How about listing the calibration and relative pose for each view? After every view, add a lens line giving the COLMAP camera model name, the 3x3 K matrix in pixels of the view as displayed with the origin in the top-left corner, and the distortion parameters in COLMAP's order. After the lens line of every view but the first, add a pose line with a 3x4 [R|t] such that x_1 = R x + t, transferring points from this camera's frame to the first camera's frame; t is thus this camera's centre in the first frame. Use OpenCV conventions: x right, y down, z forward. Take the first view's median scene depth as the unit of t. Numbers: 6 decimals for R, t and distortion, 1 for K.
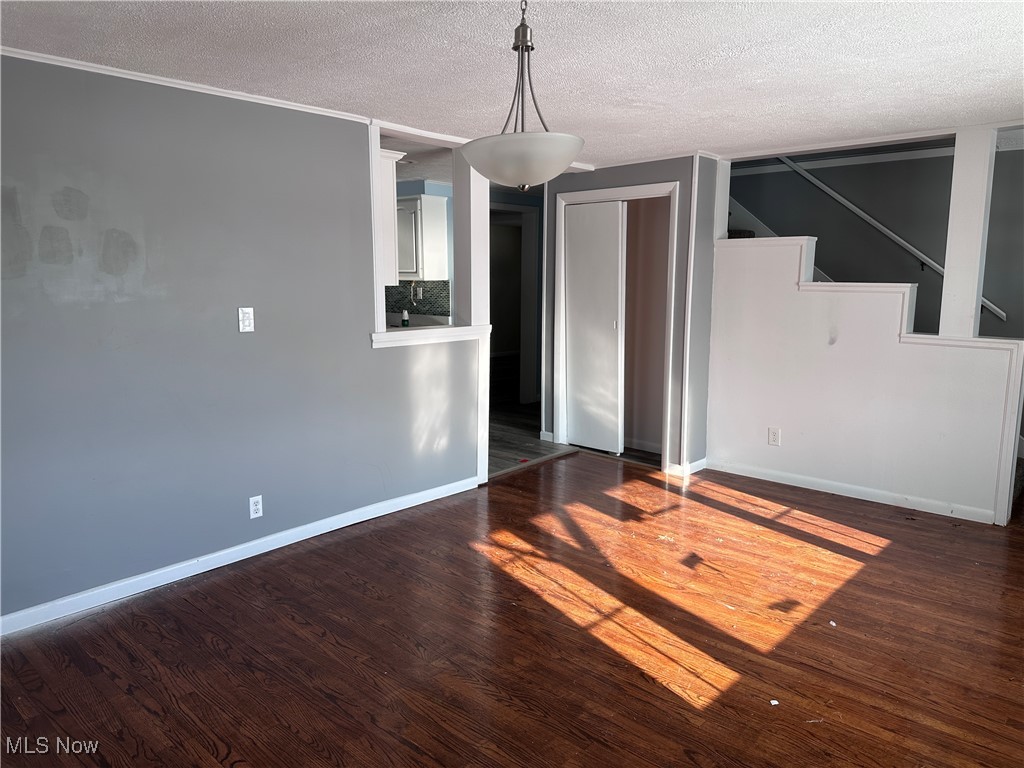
lens RADIAL K [[713.9, 0, 504.3], [0, 713.9, 379.1], [0, 0, 1]] dist [0.076731, -0.090084]
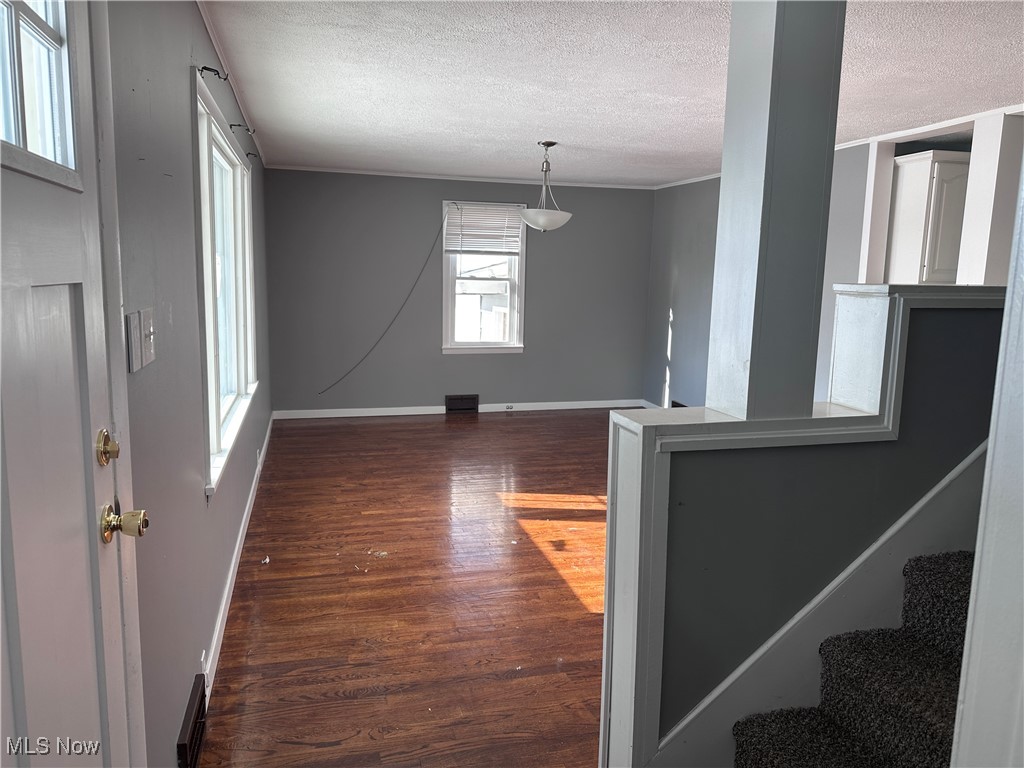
lens RADIAL K [[713.9, 0, 515.0], [0, 713.9, 383.0], [0, 0, 1]] dist [0.076731, -0.090084]
pose [[-0.521956, 0.113430, -0.845397, 1.241702], [-0.145026, 0.964886, 0.219003, -0.172072], [0.840553, 0.236914, -0.487178, 1.298098]]
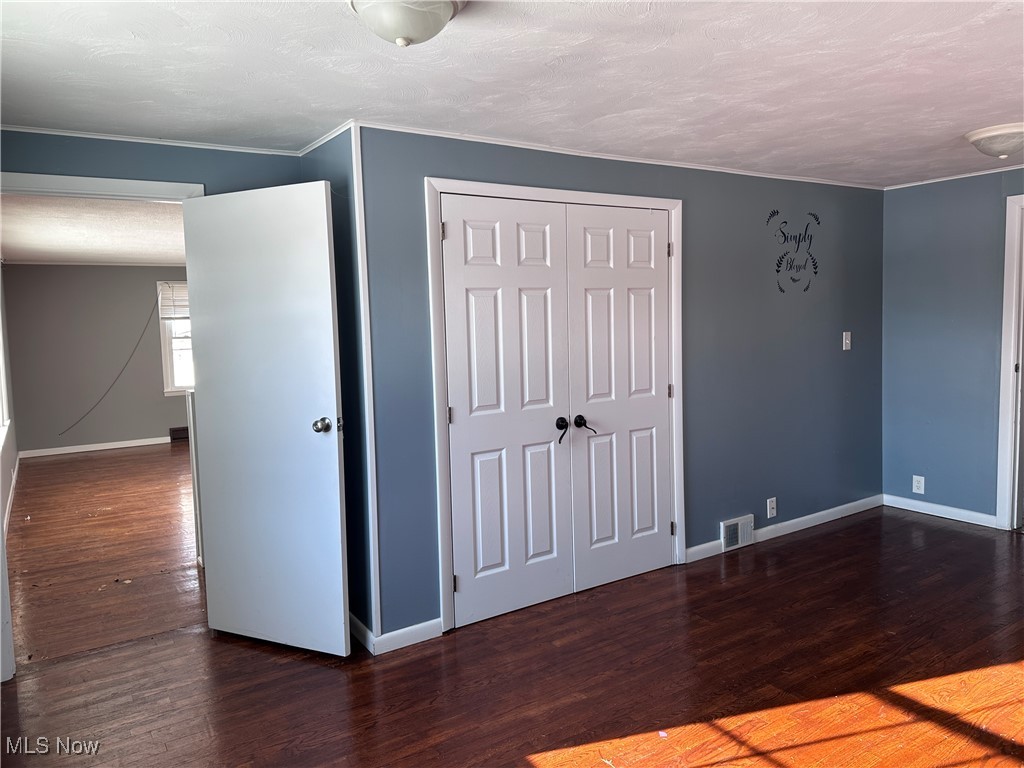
lens RADIAL K [[713.9, 0, 497.3], [0, 713.9, 378.1], [0, 0, 1]] dist [0.076731, -0.090084]
pose [[-0.260585, 0.078773, -0.962232, 1.846634], [-0.108997, 0.987893, 0.110392, -0.269163], [0.959278, 0.133647, -0.248844, 1.927577]]
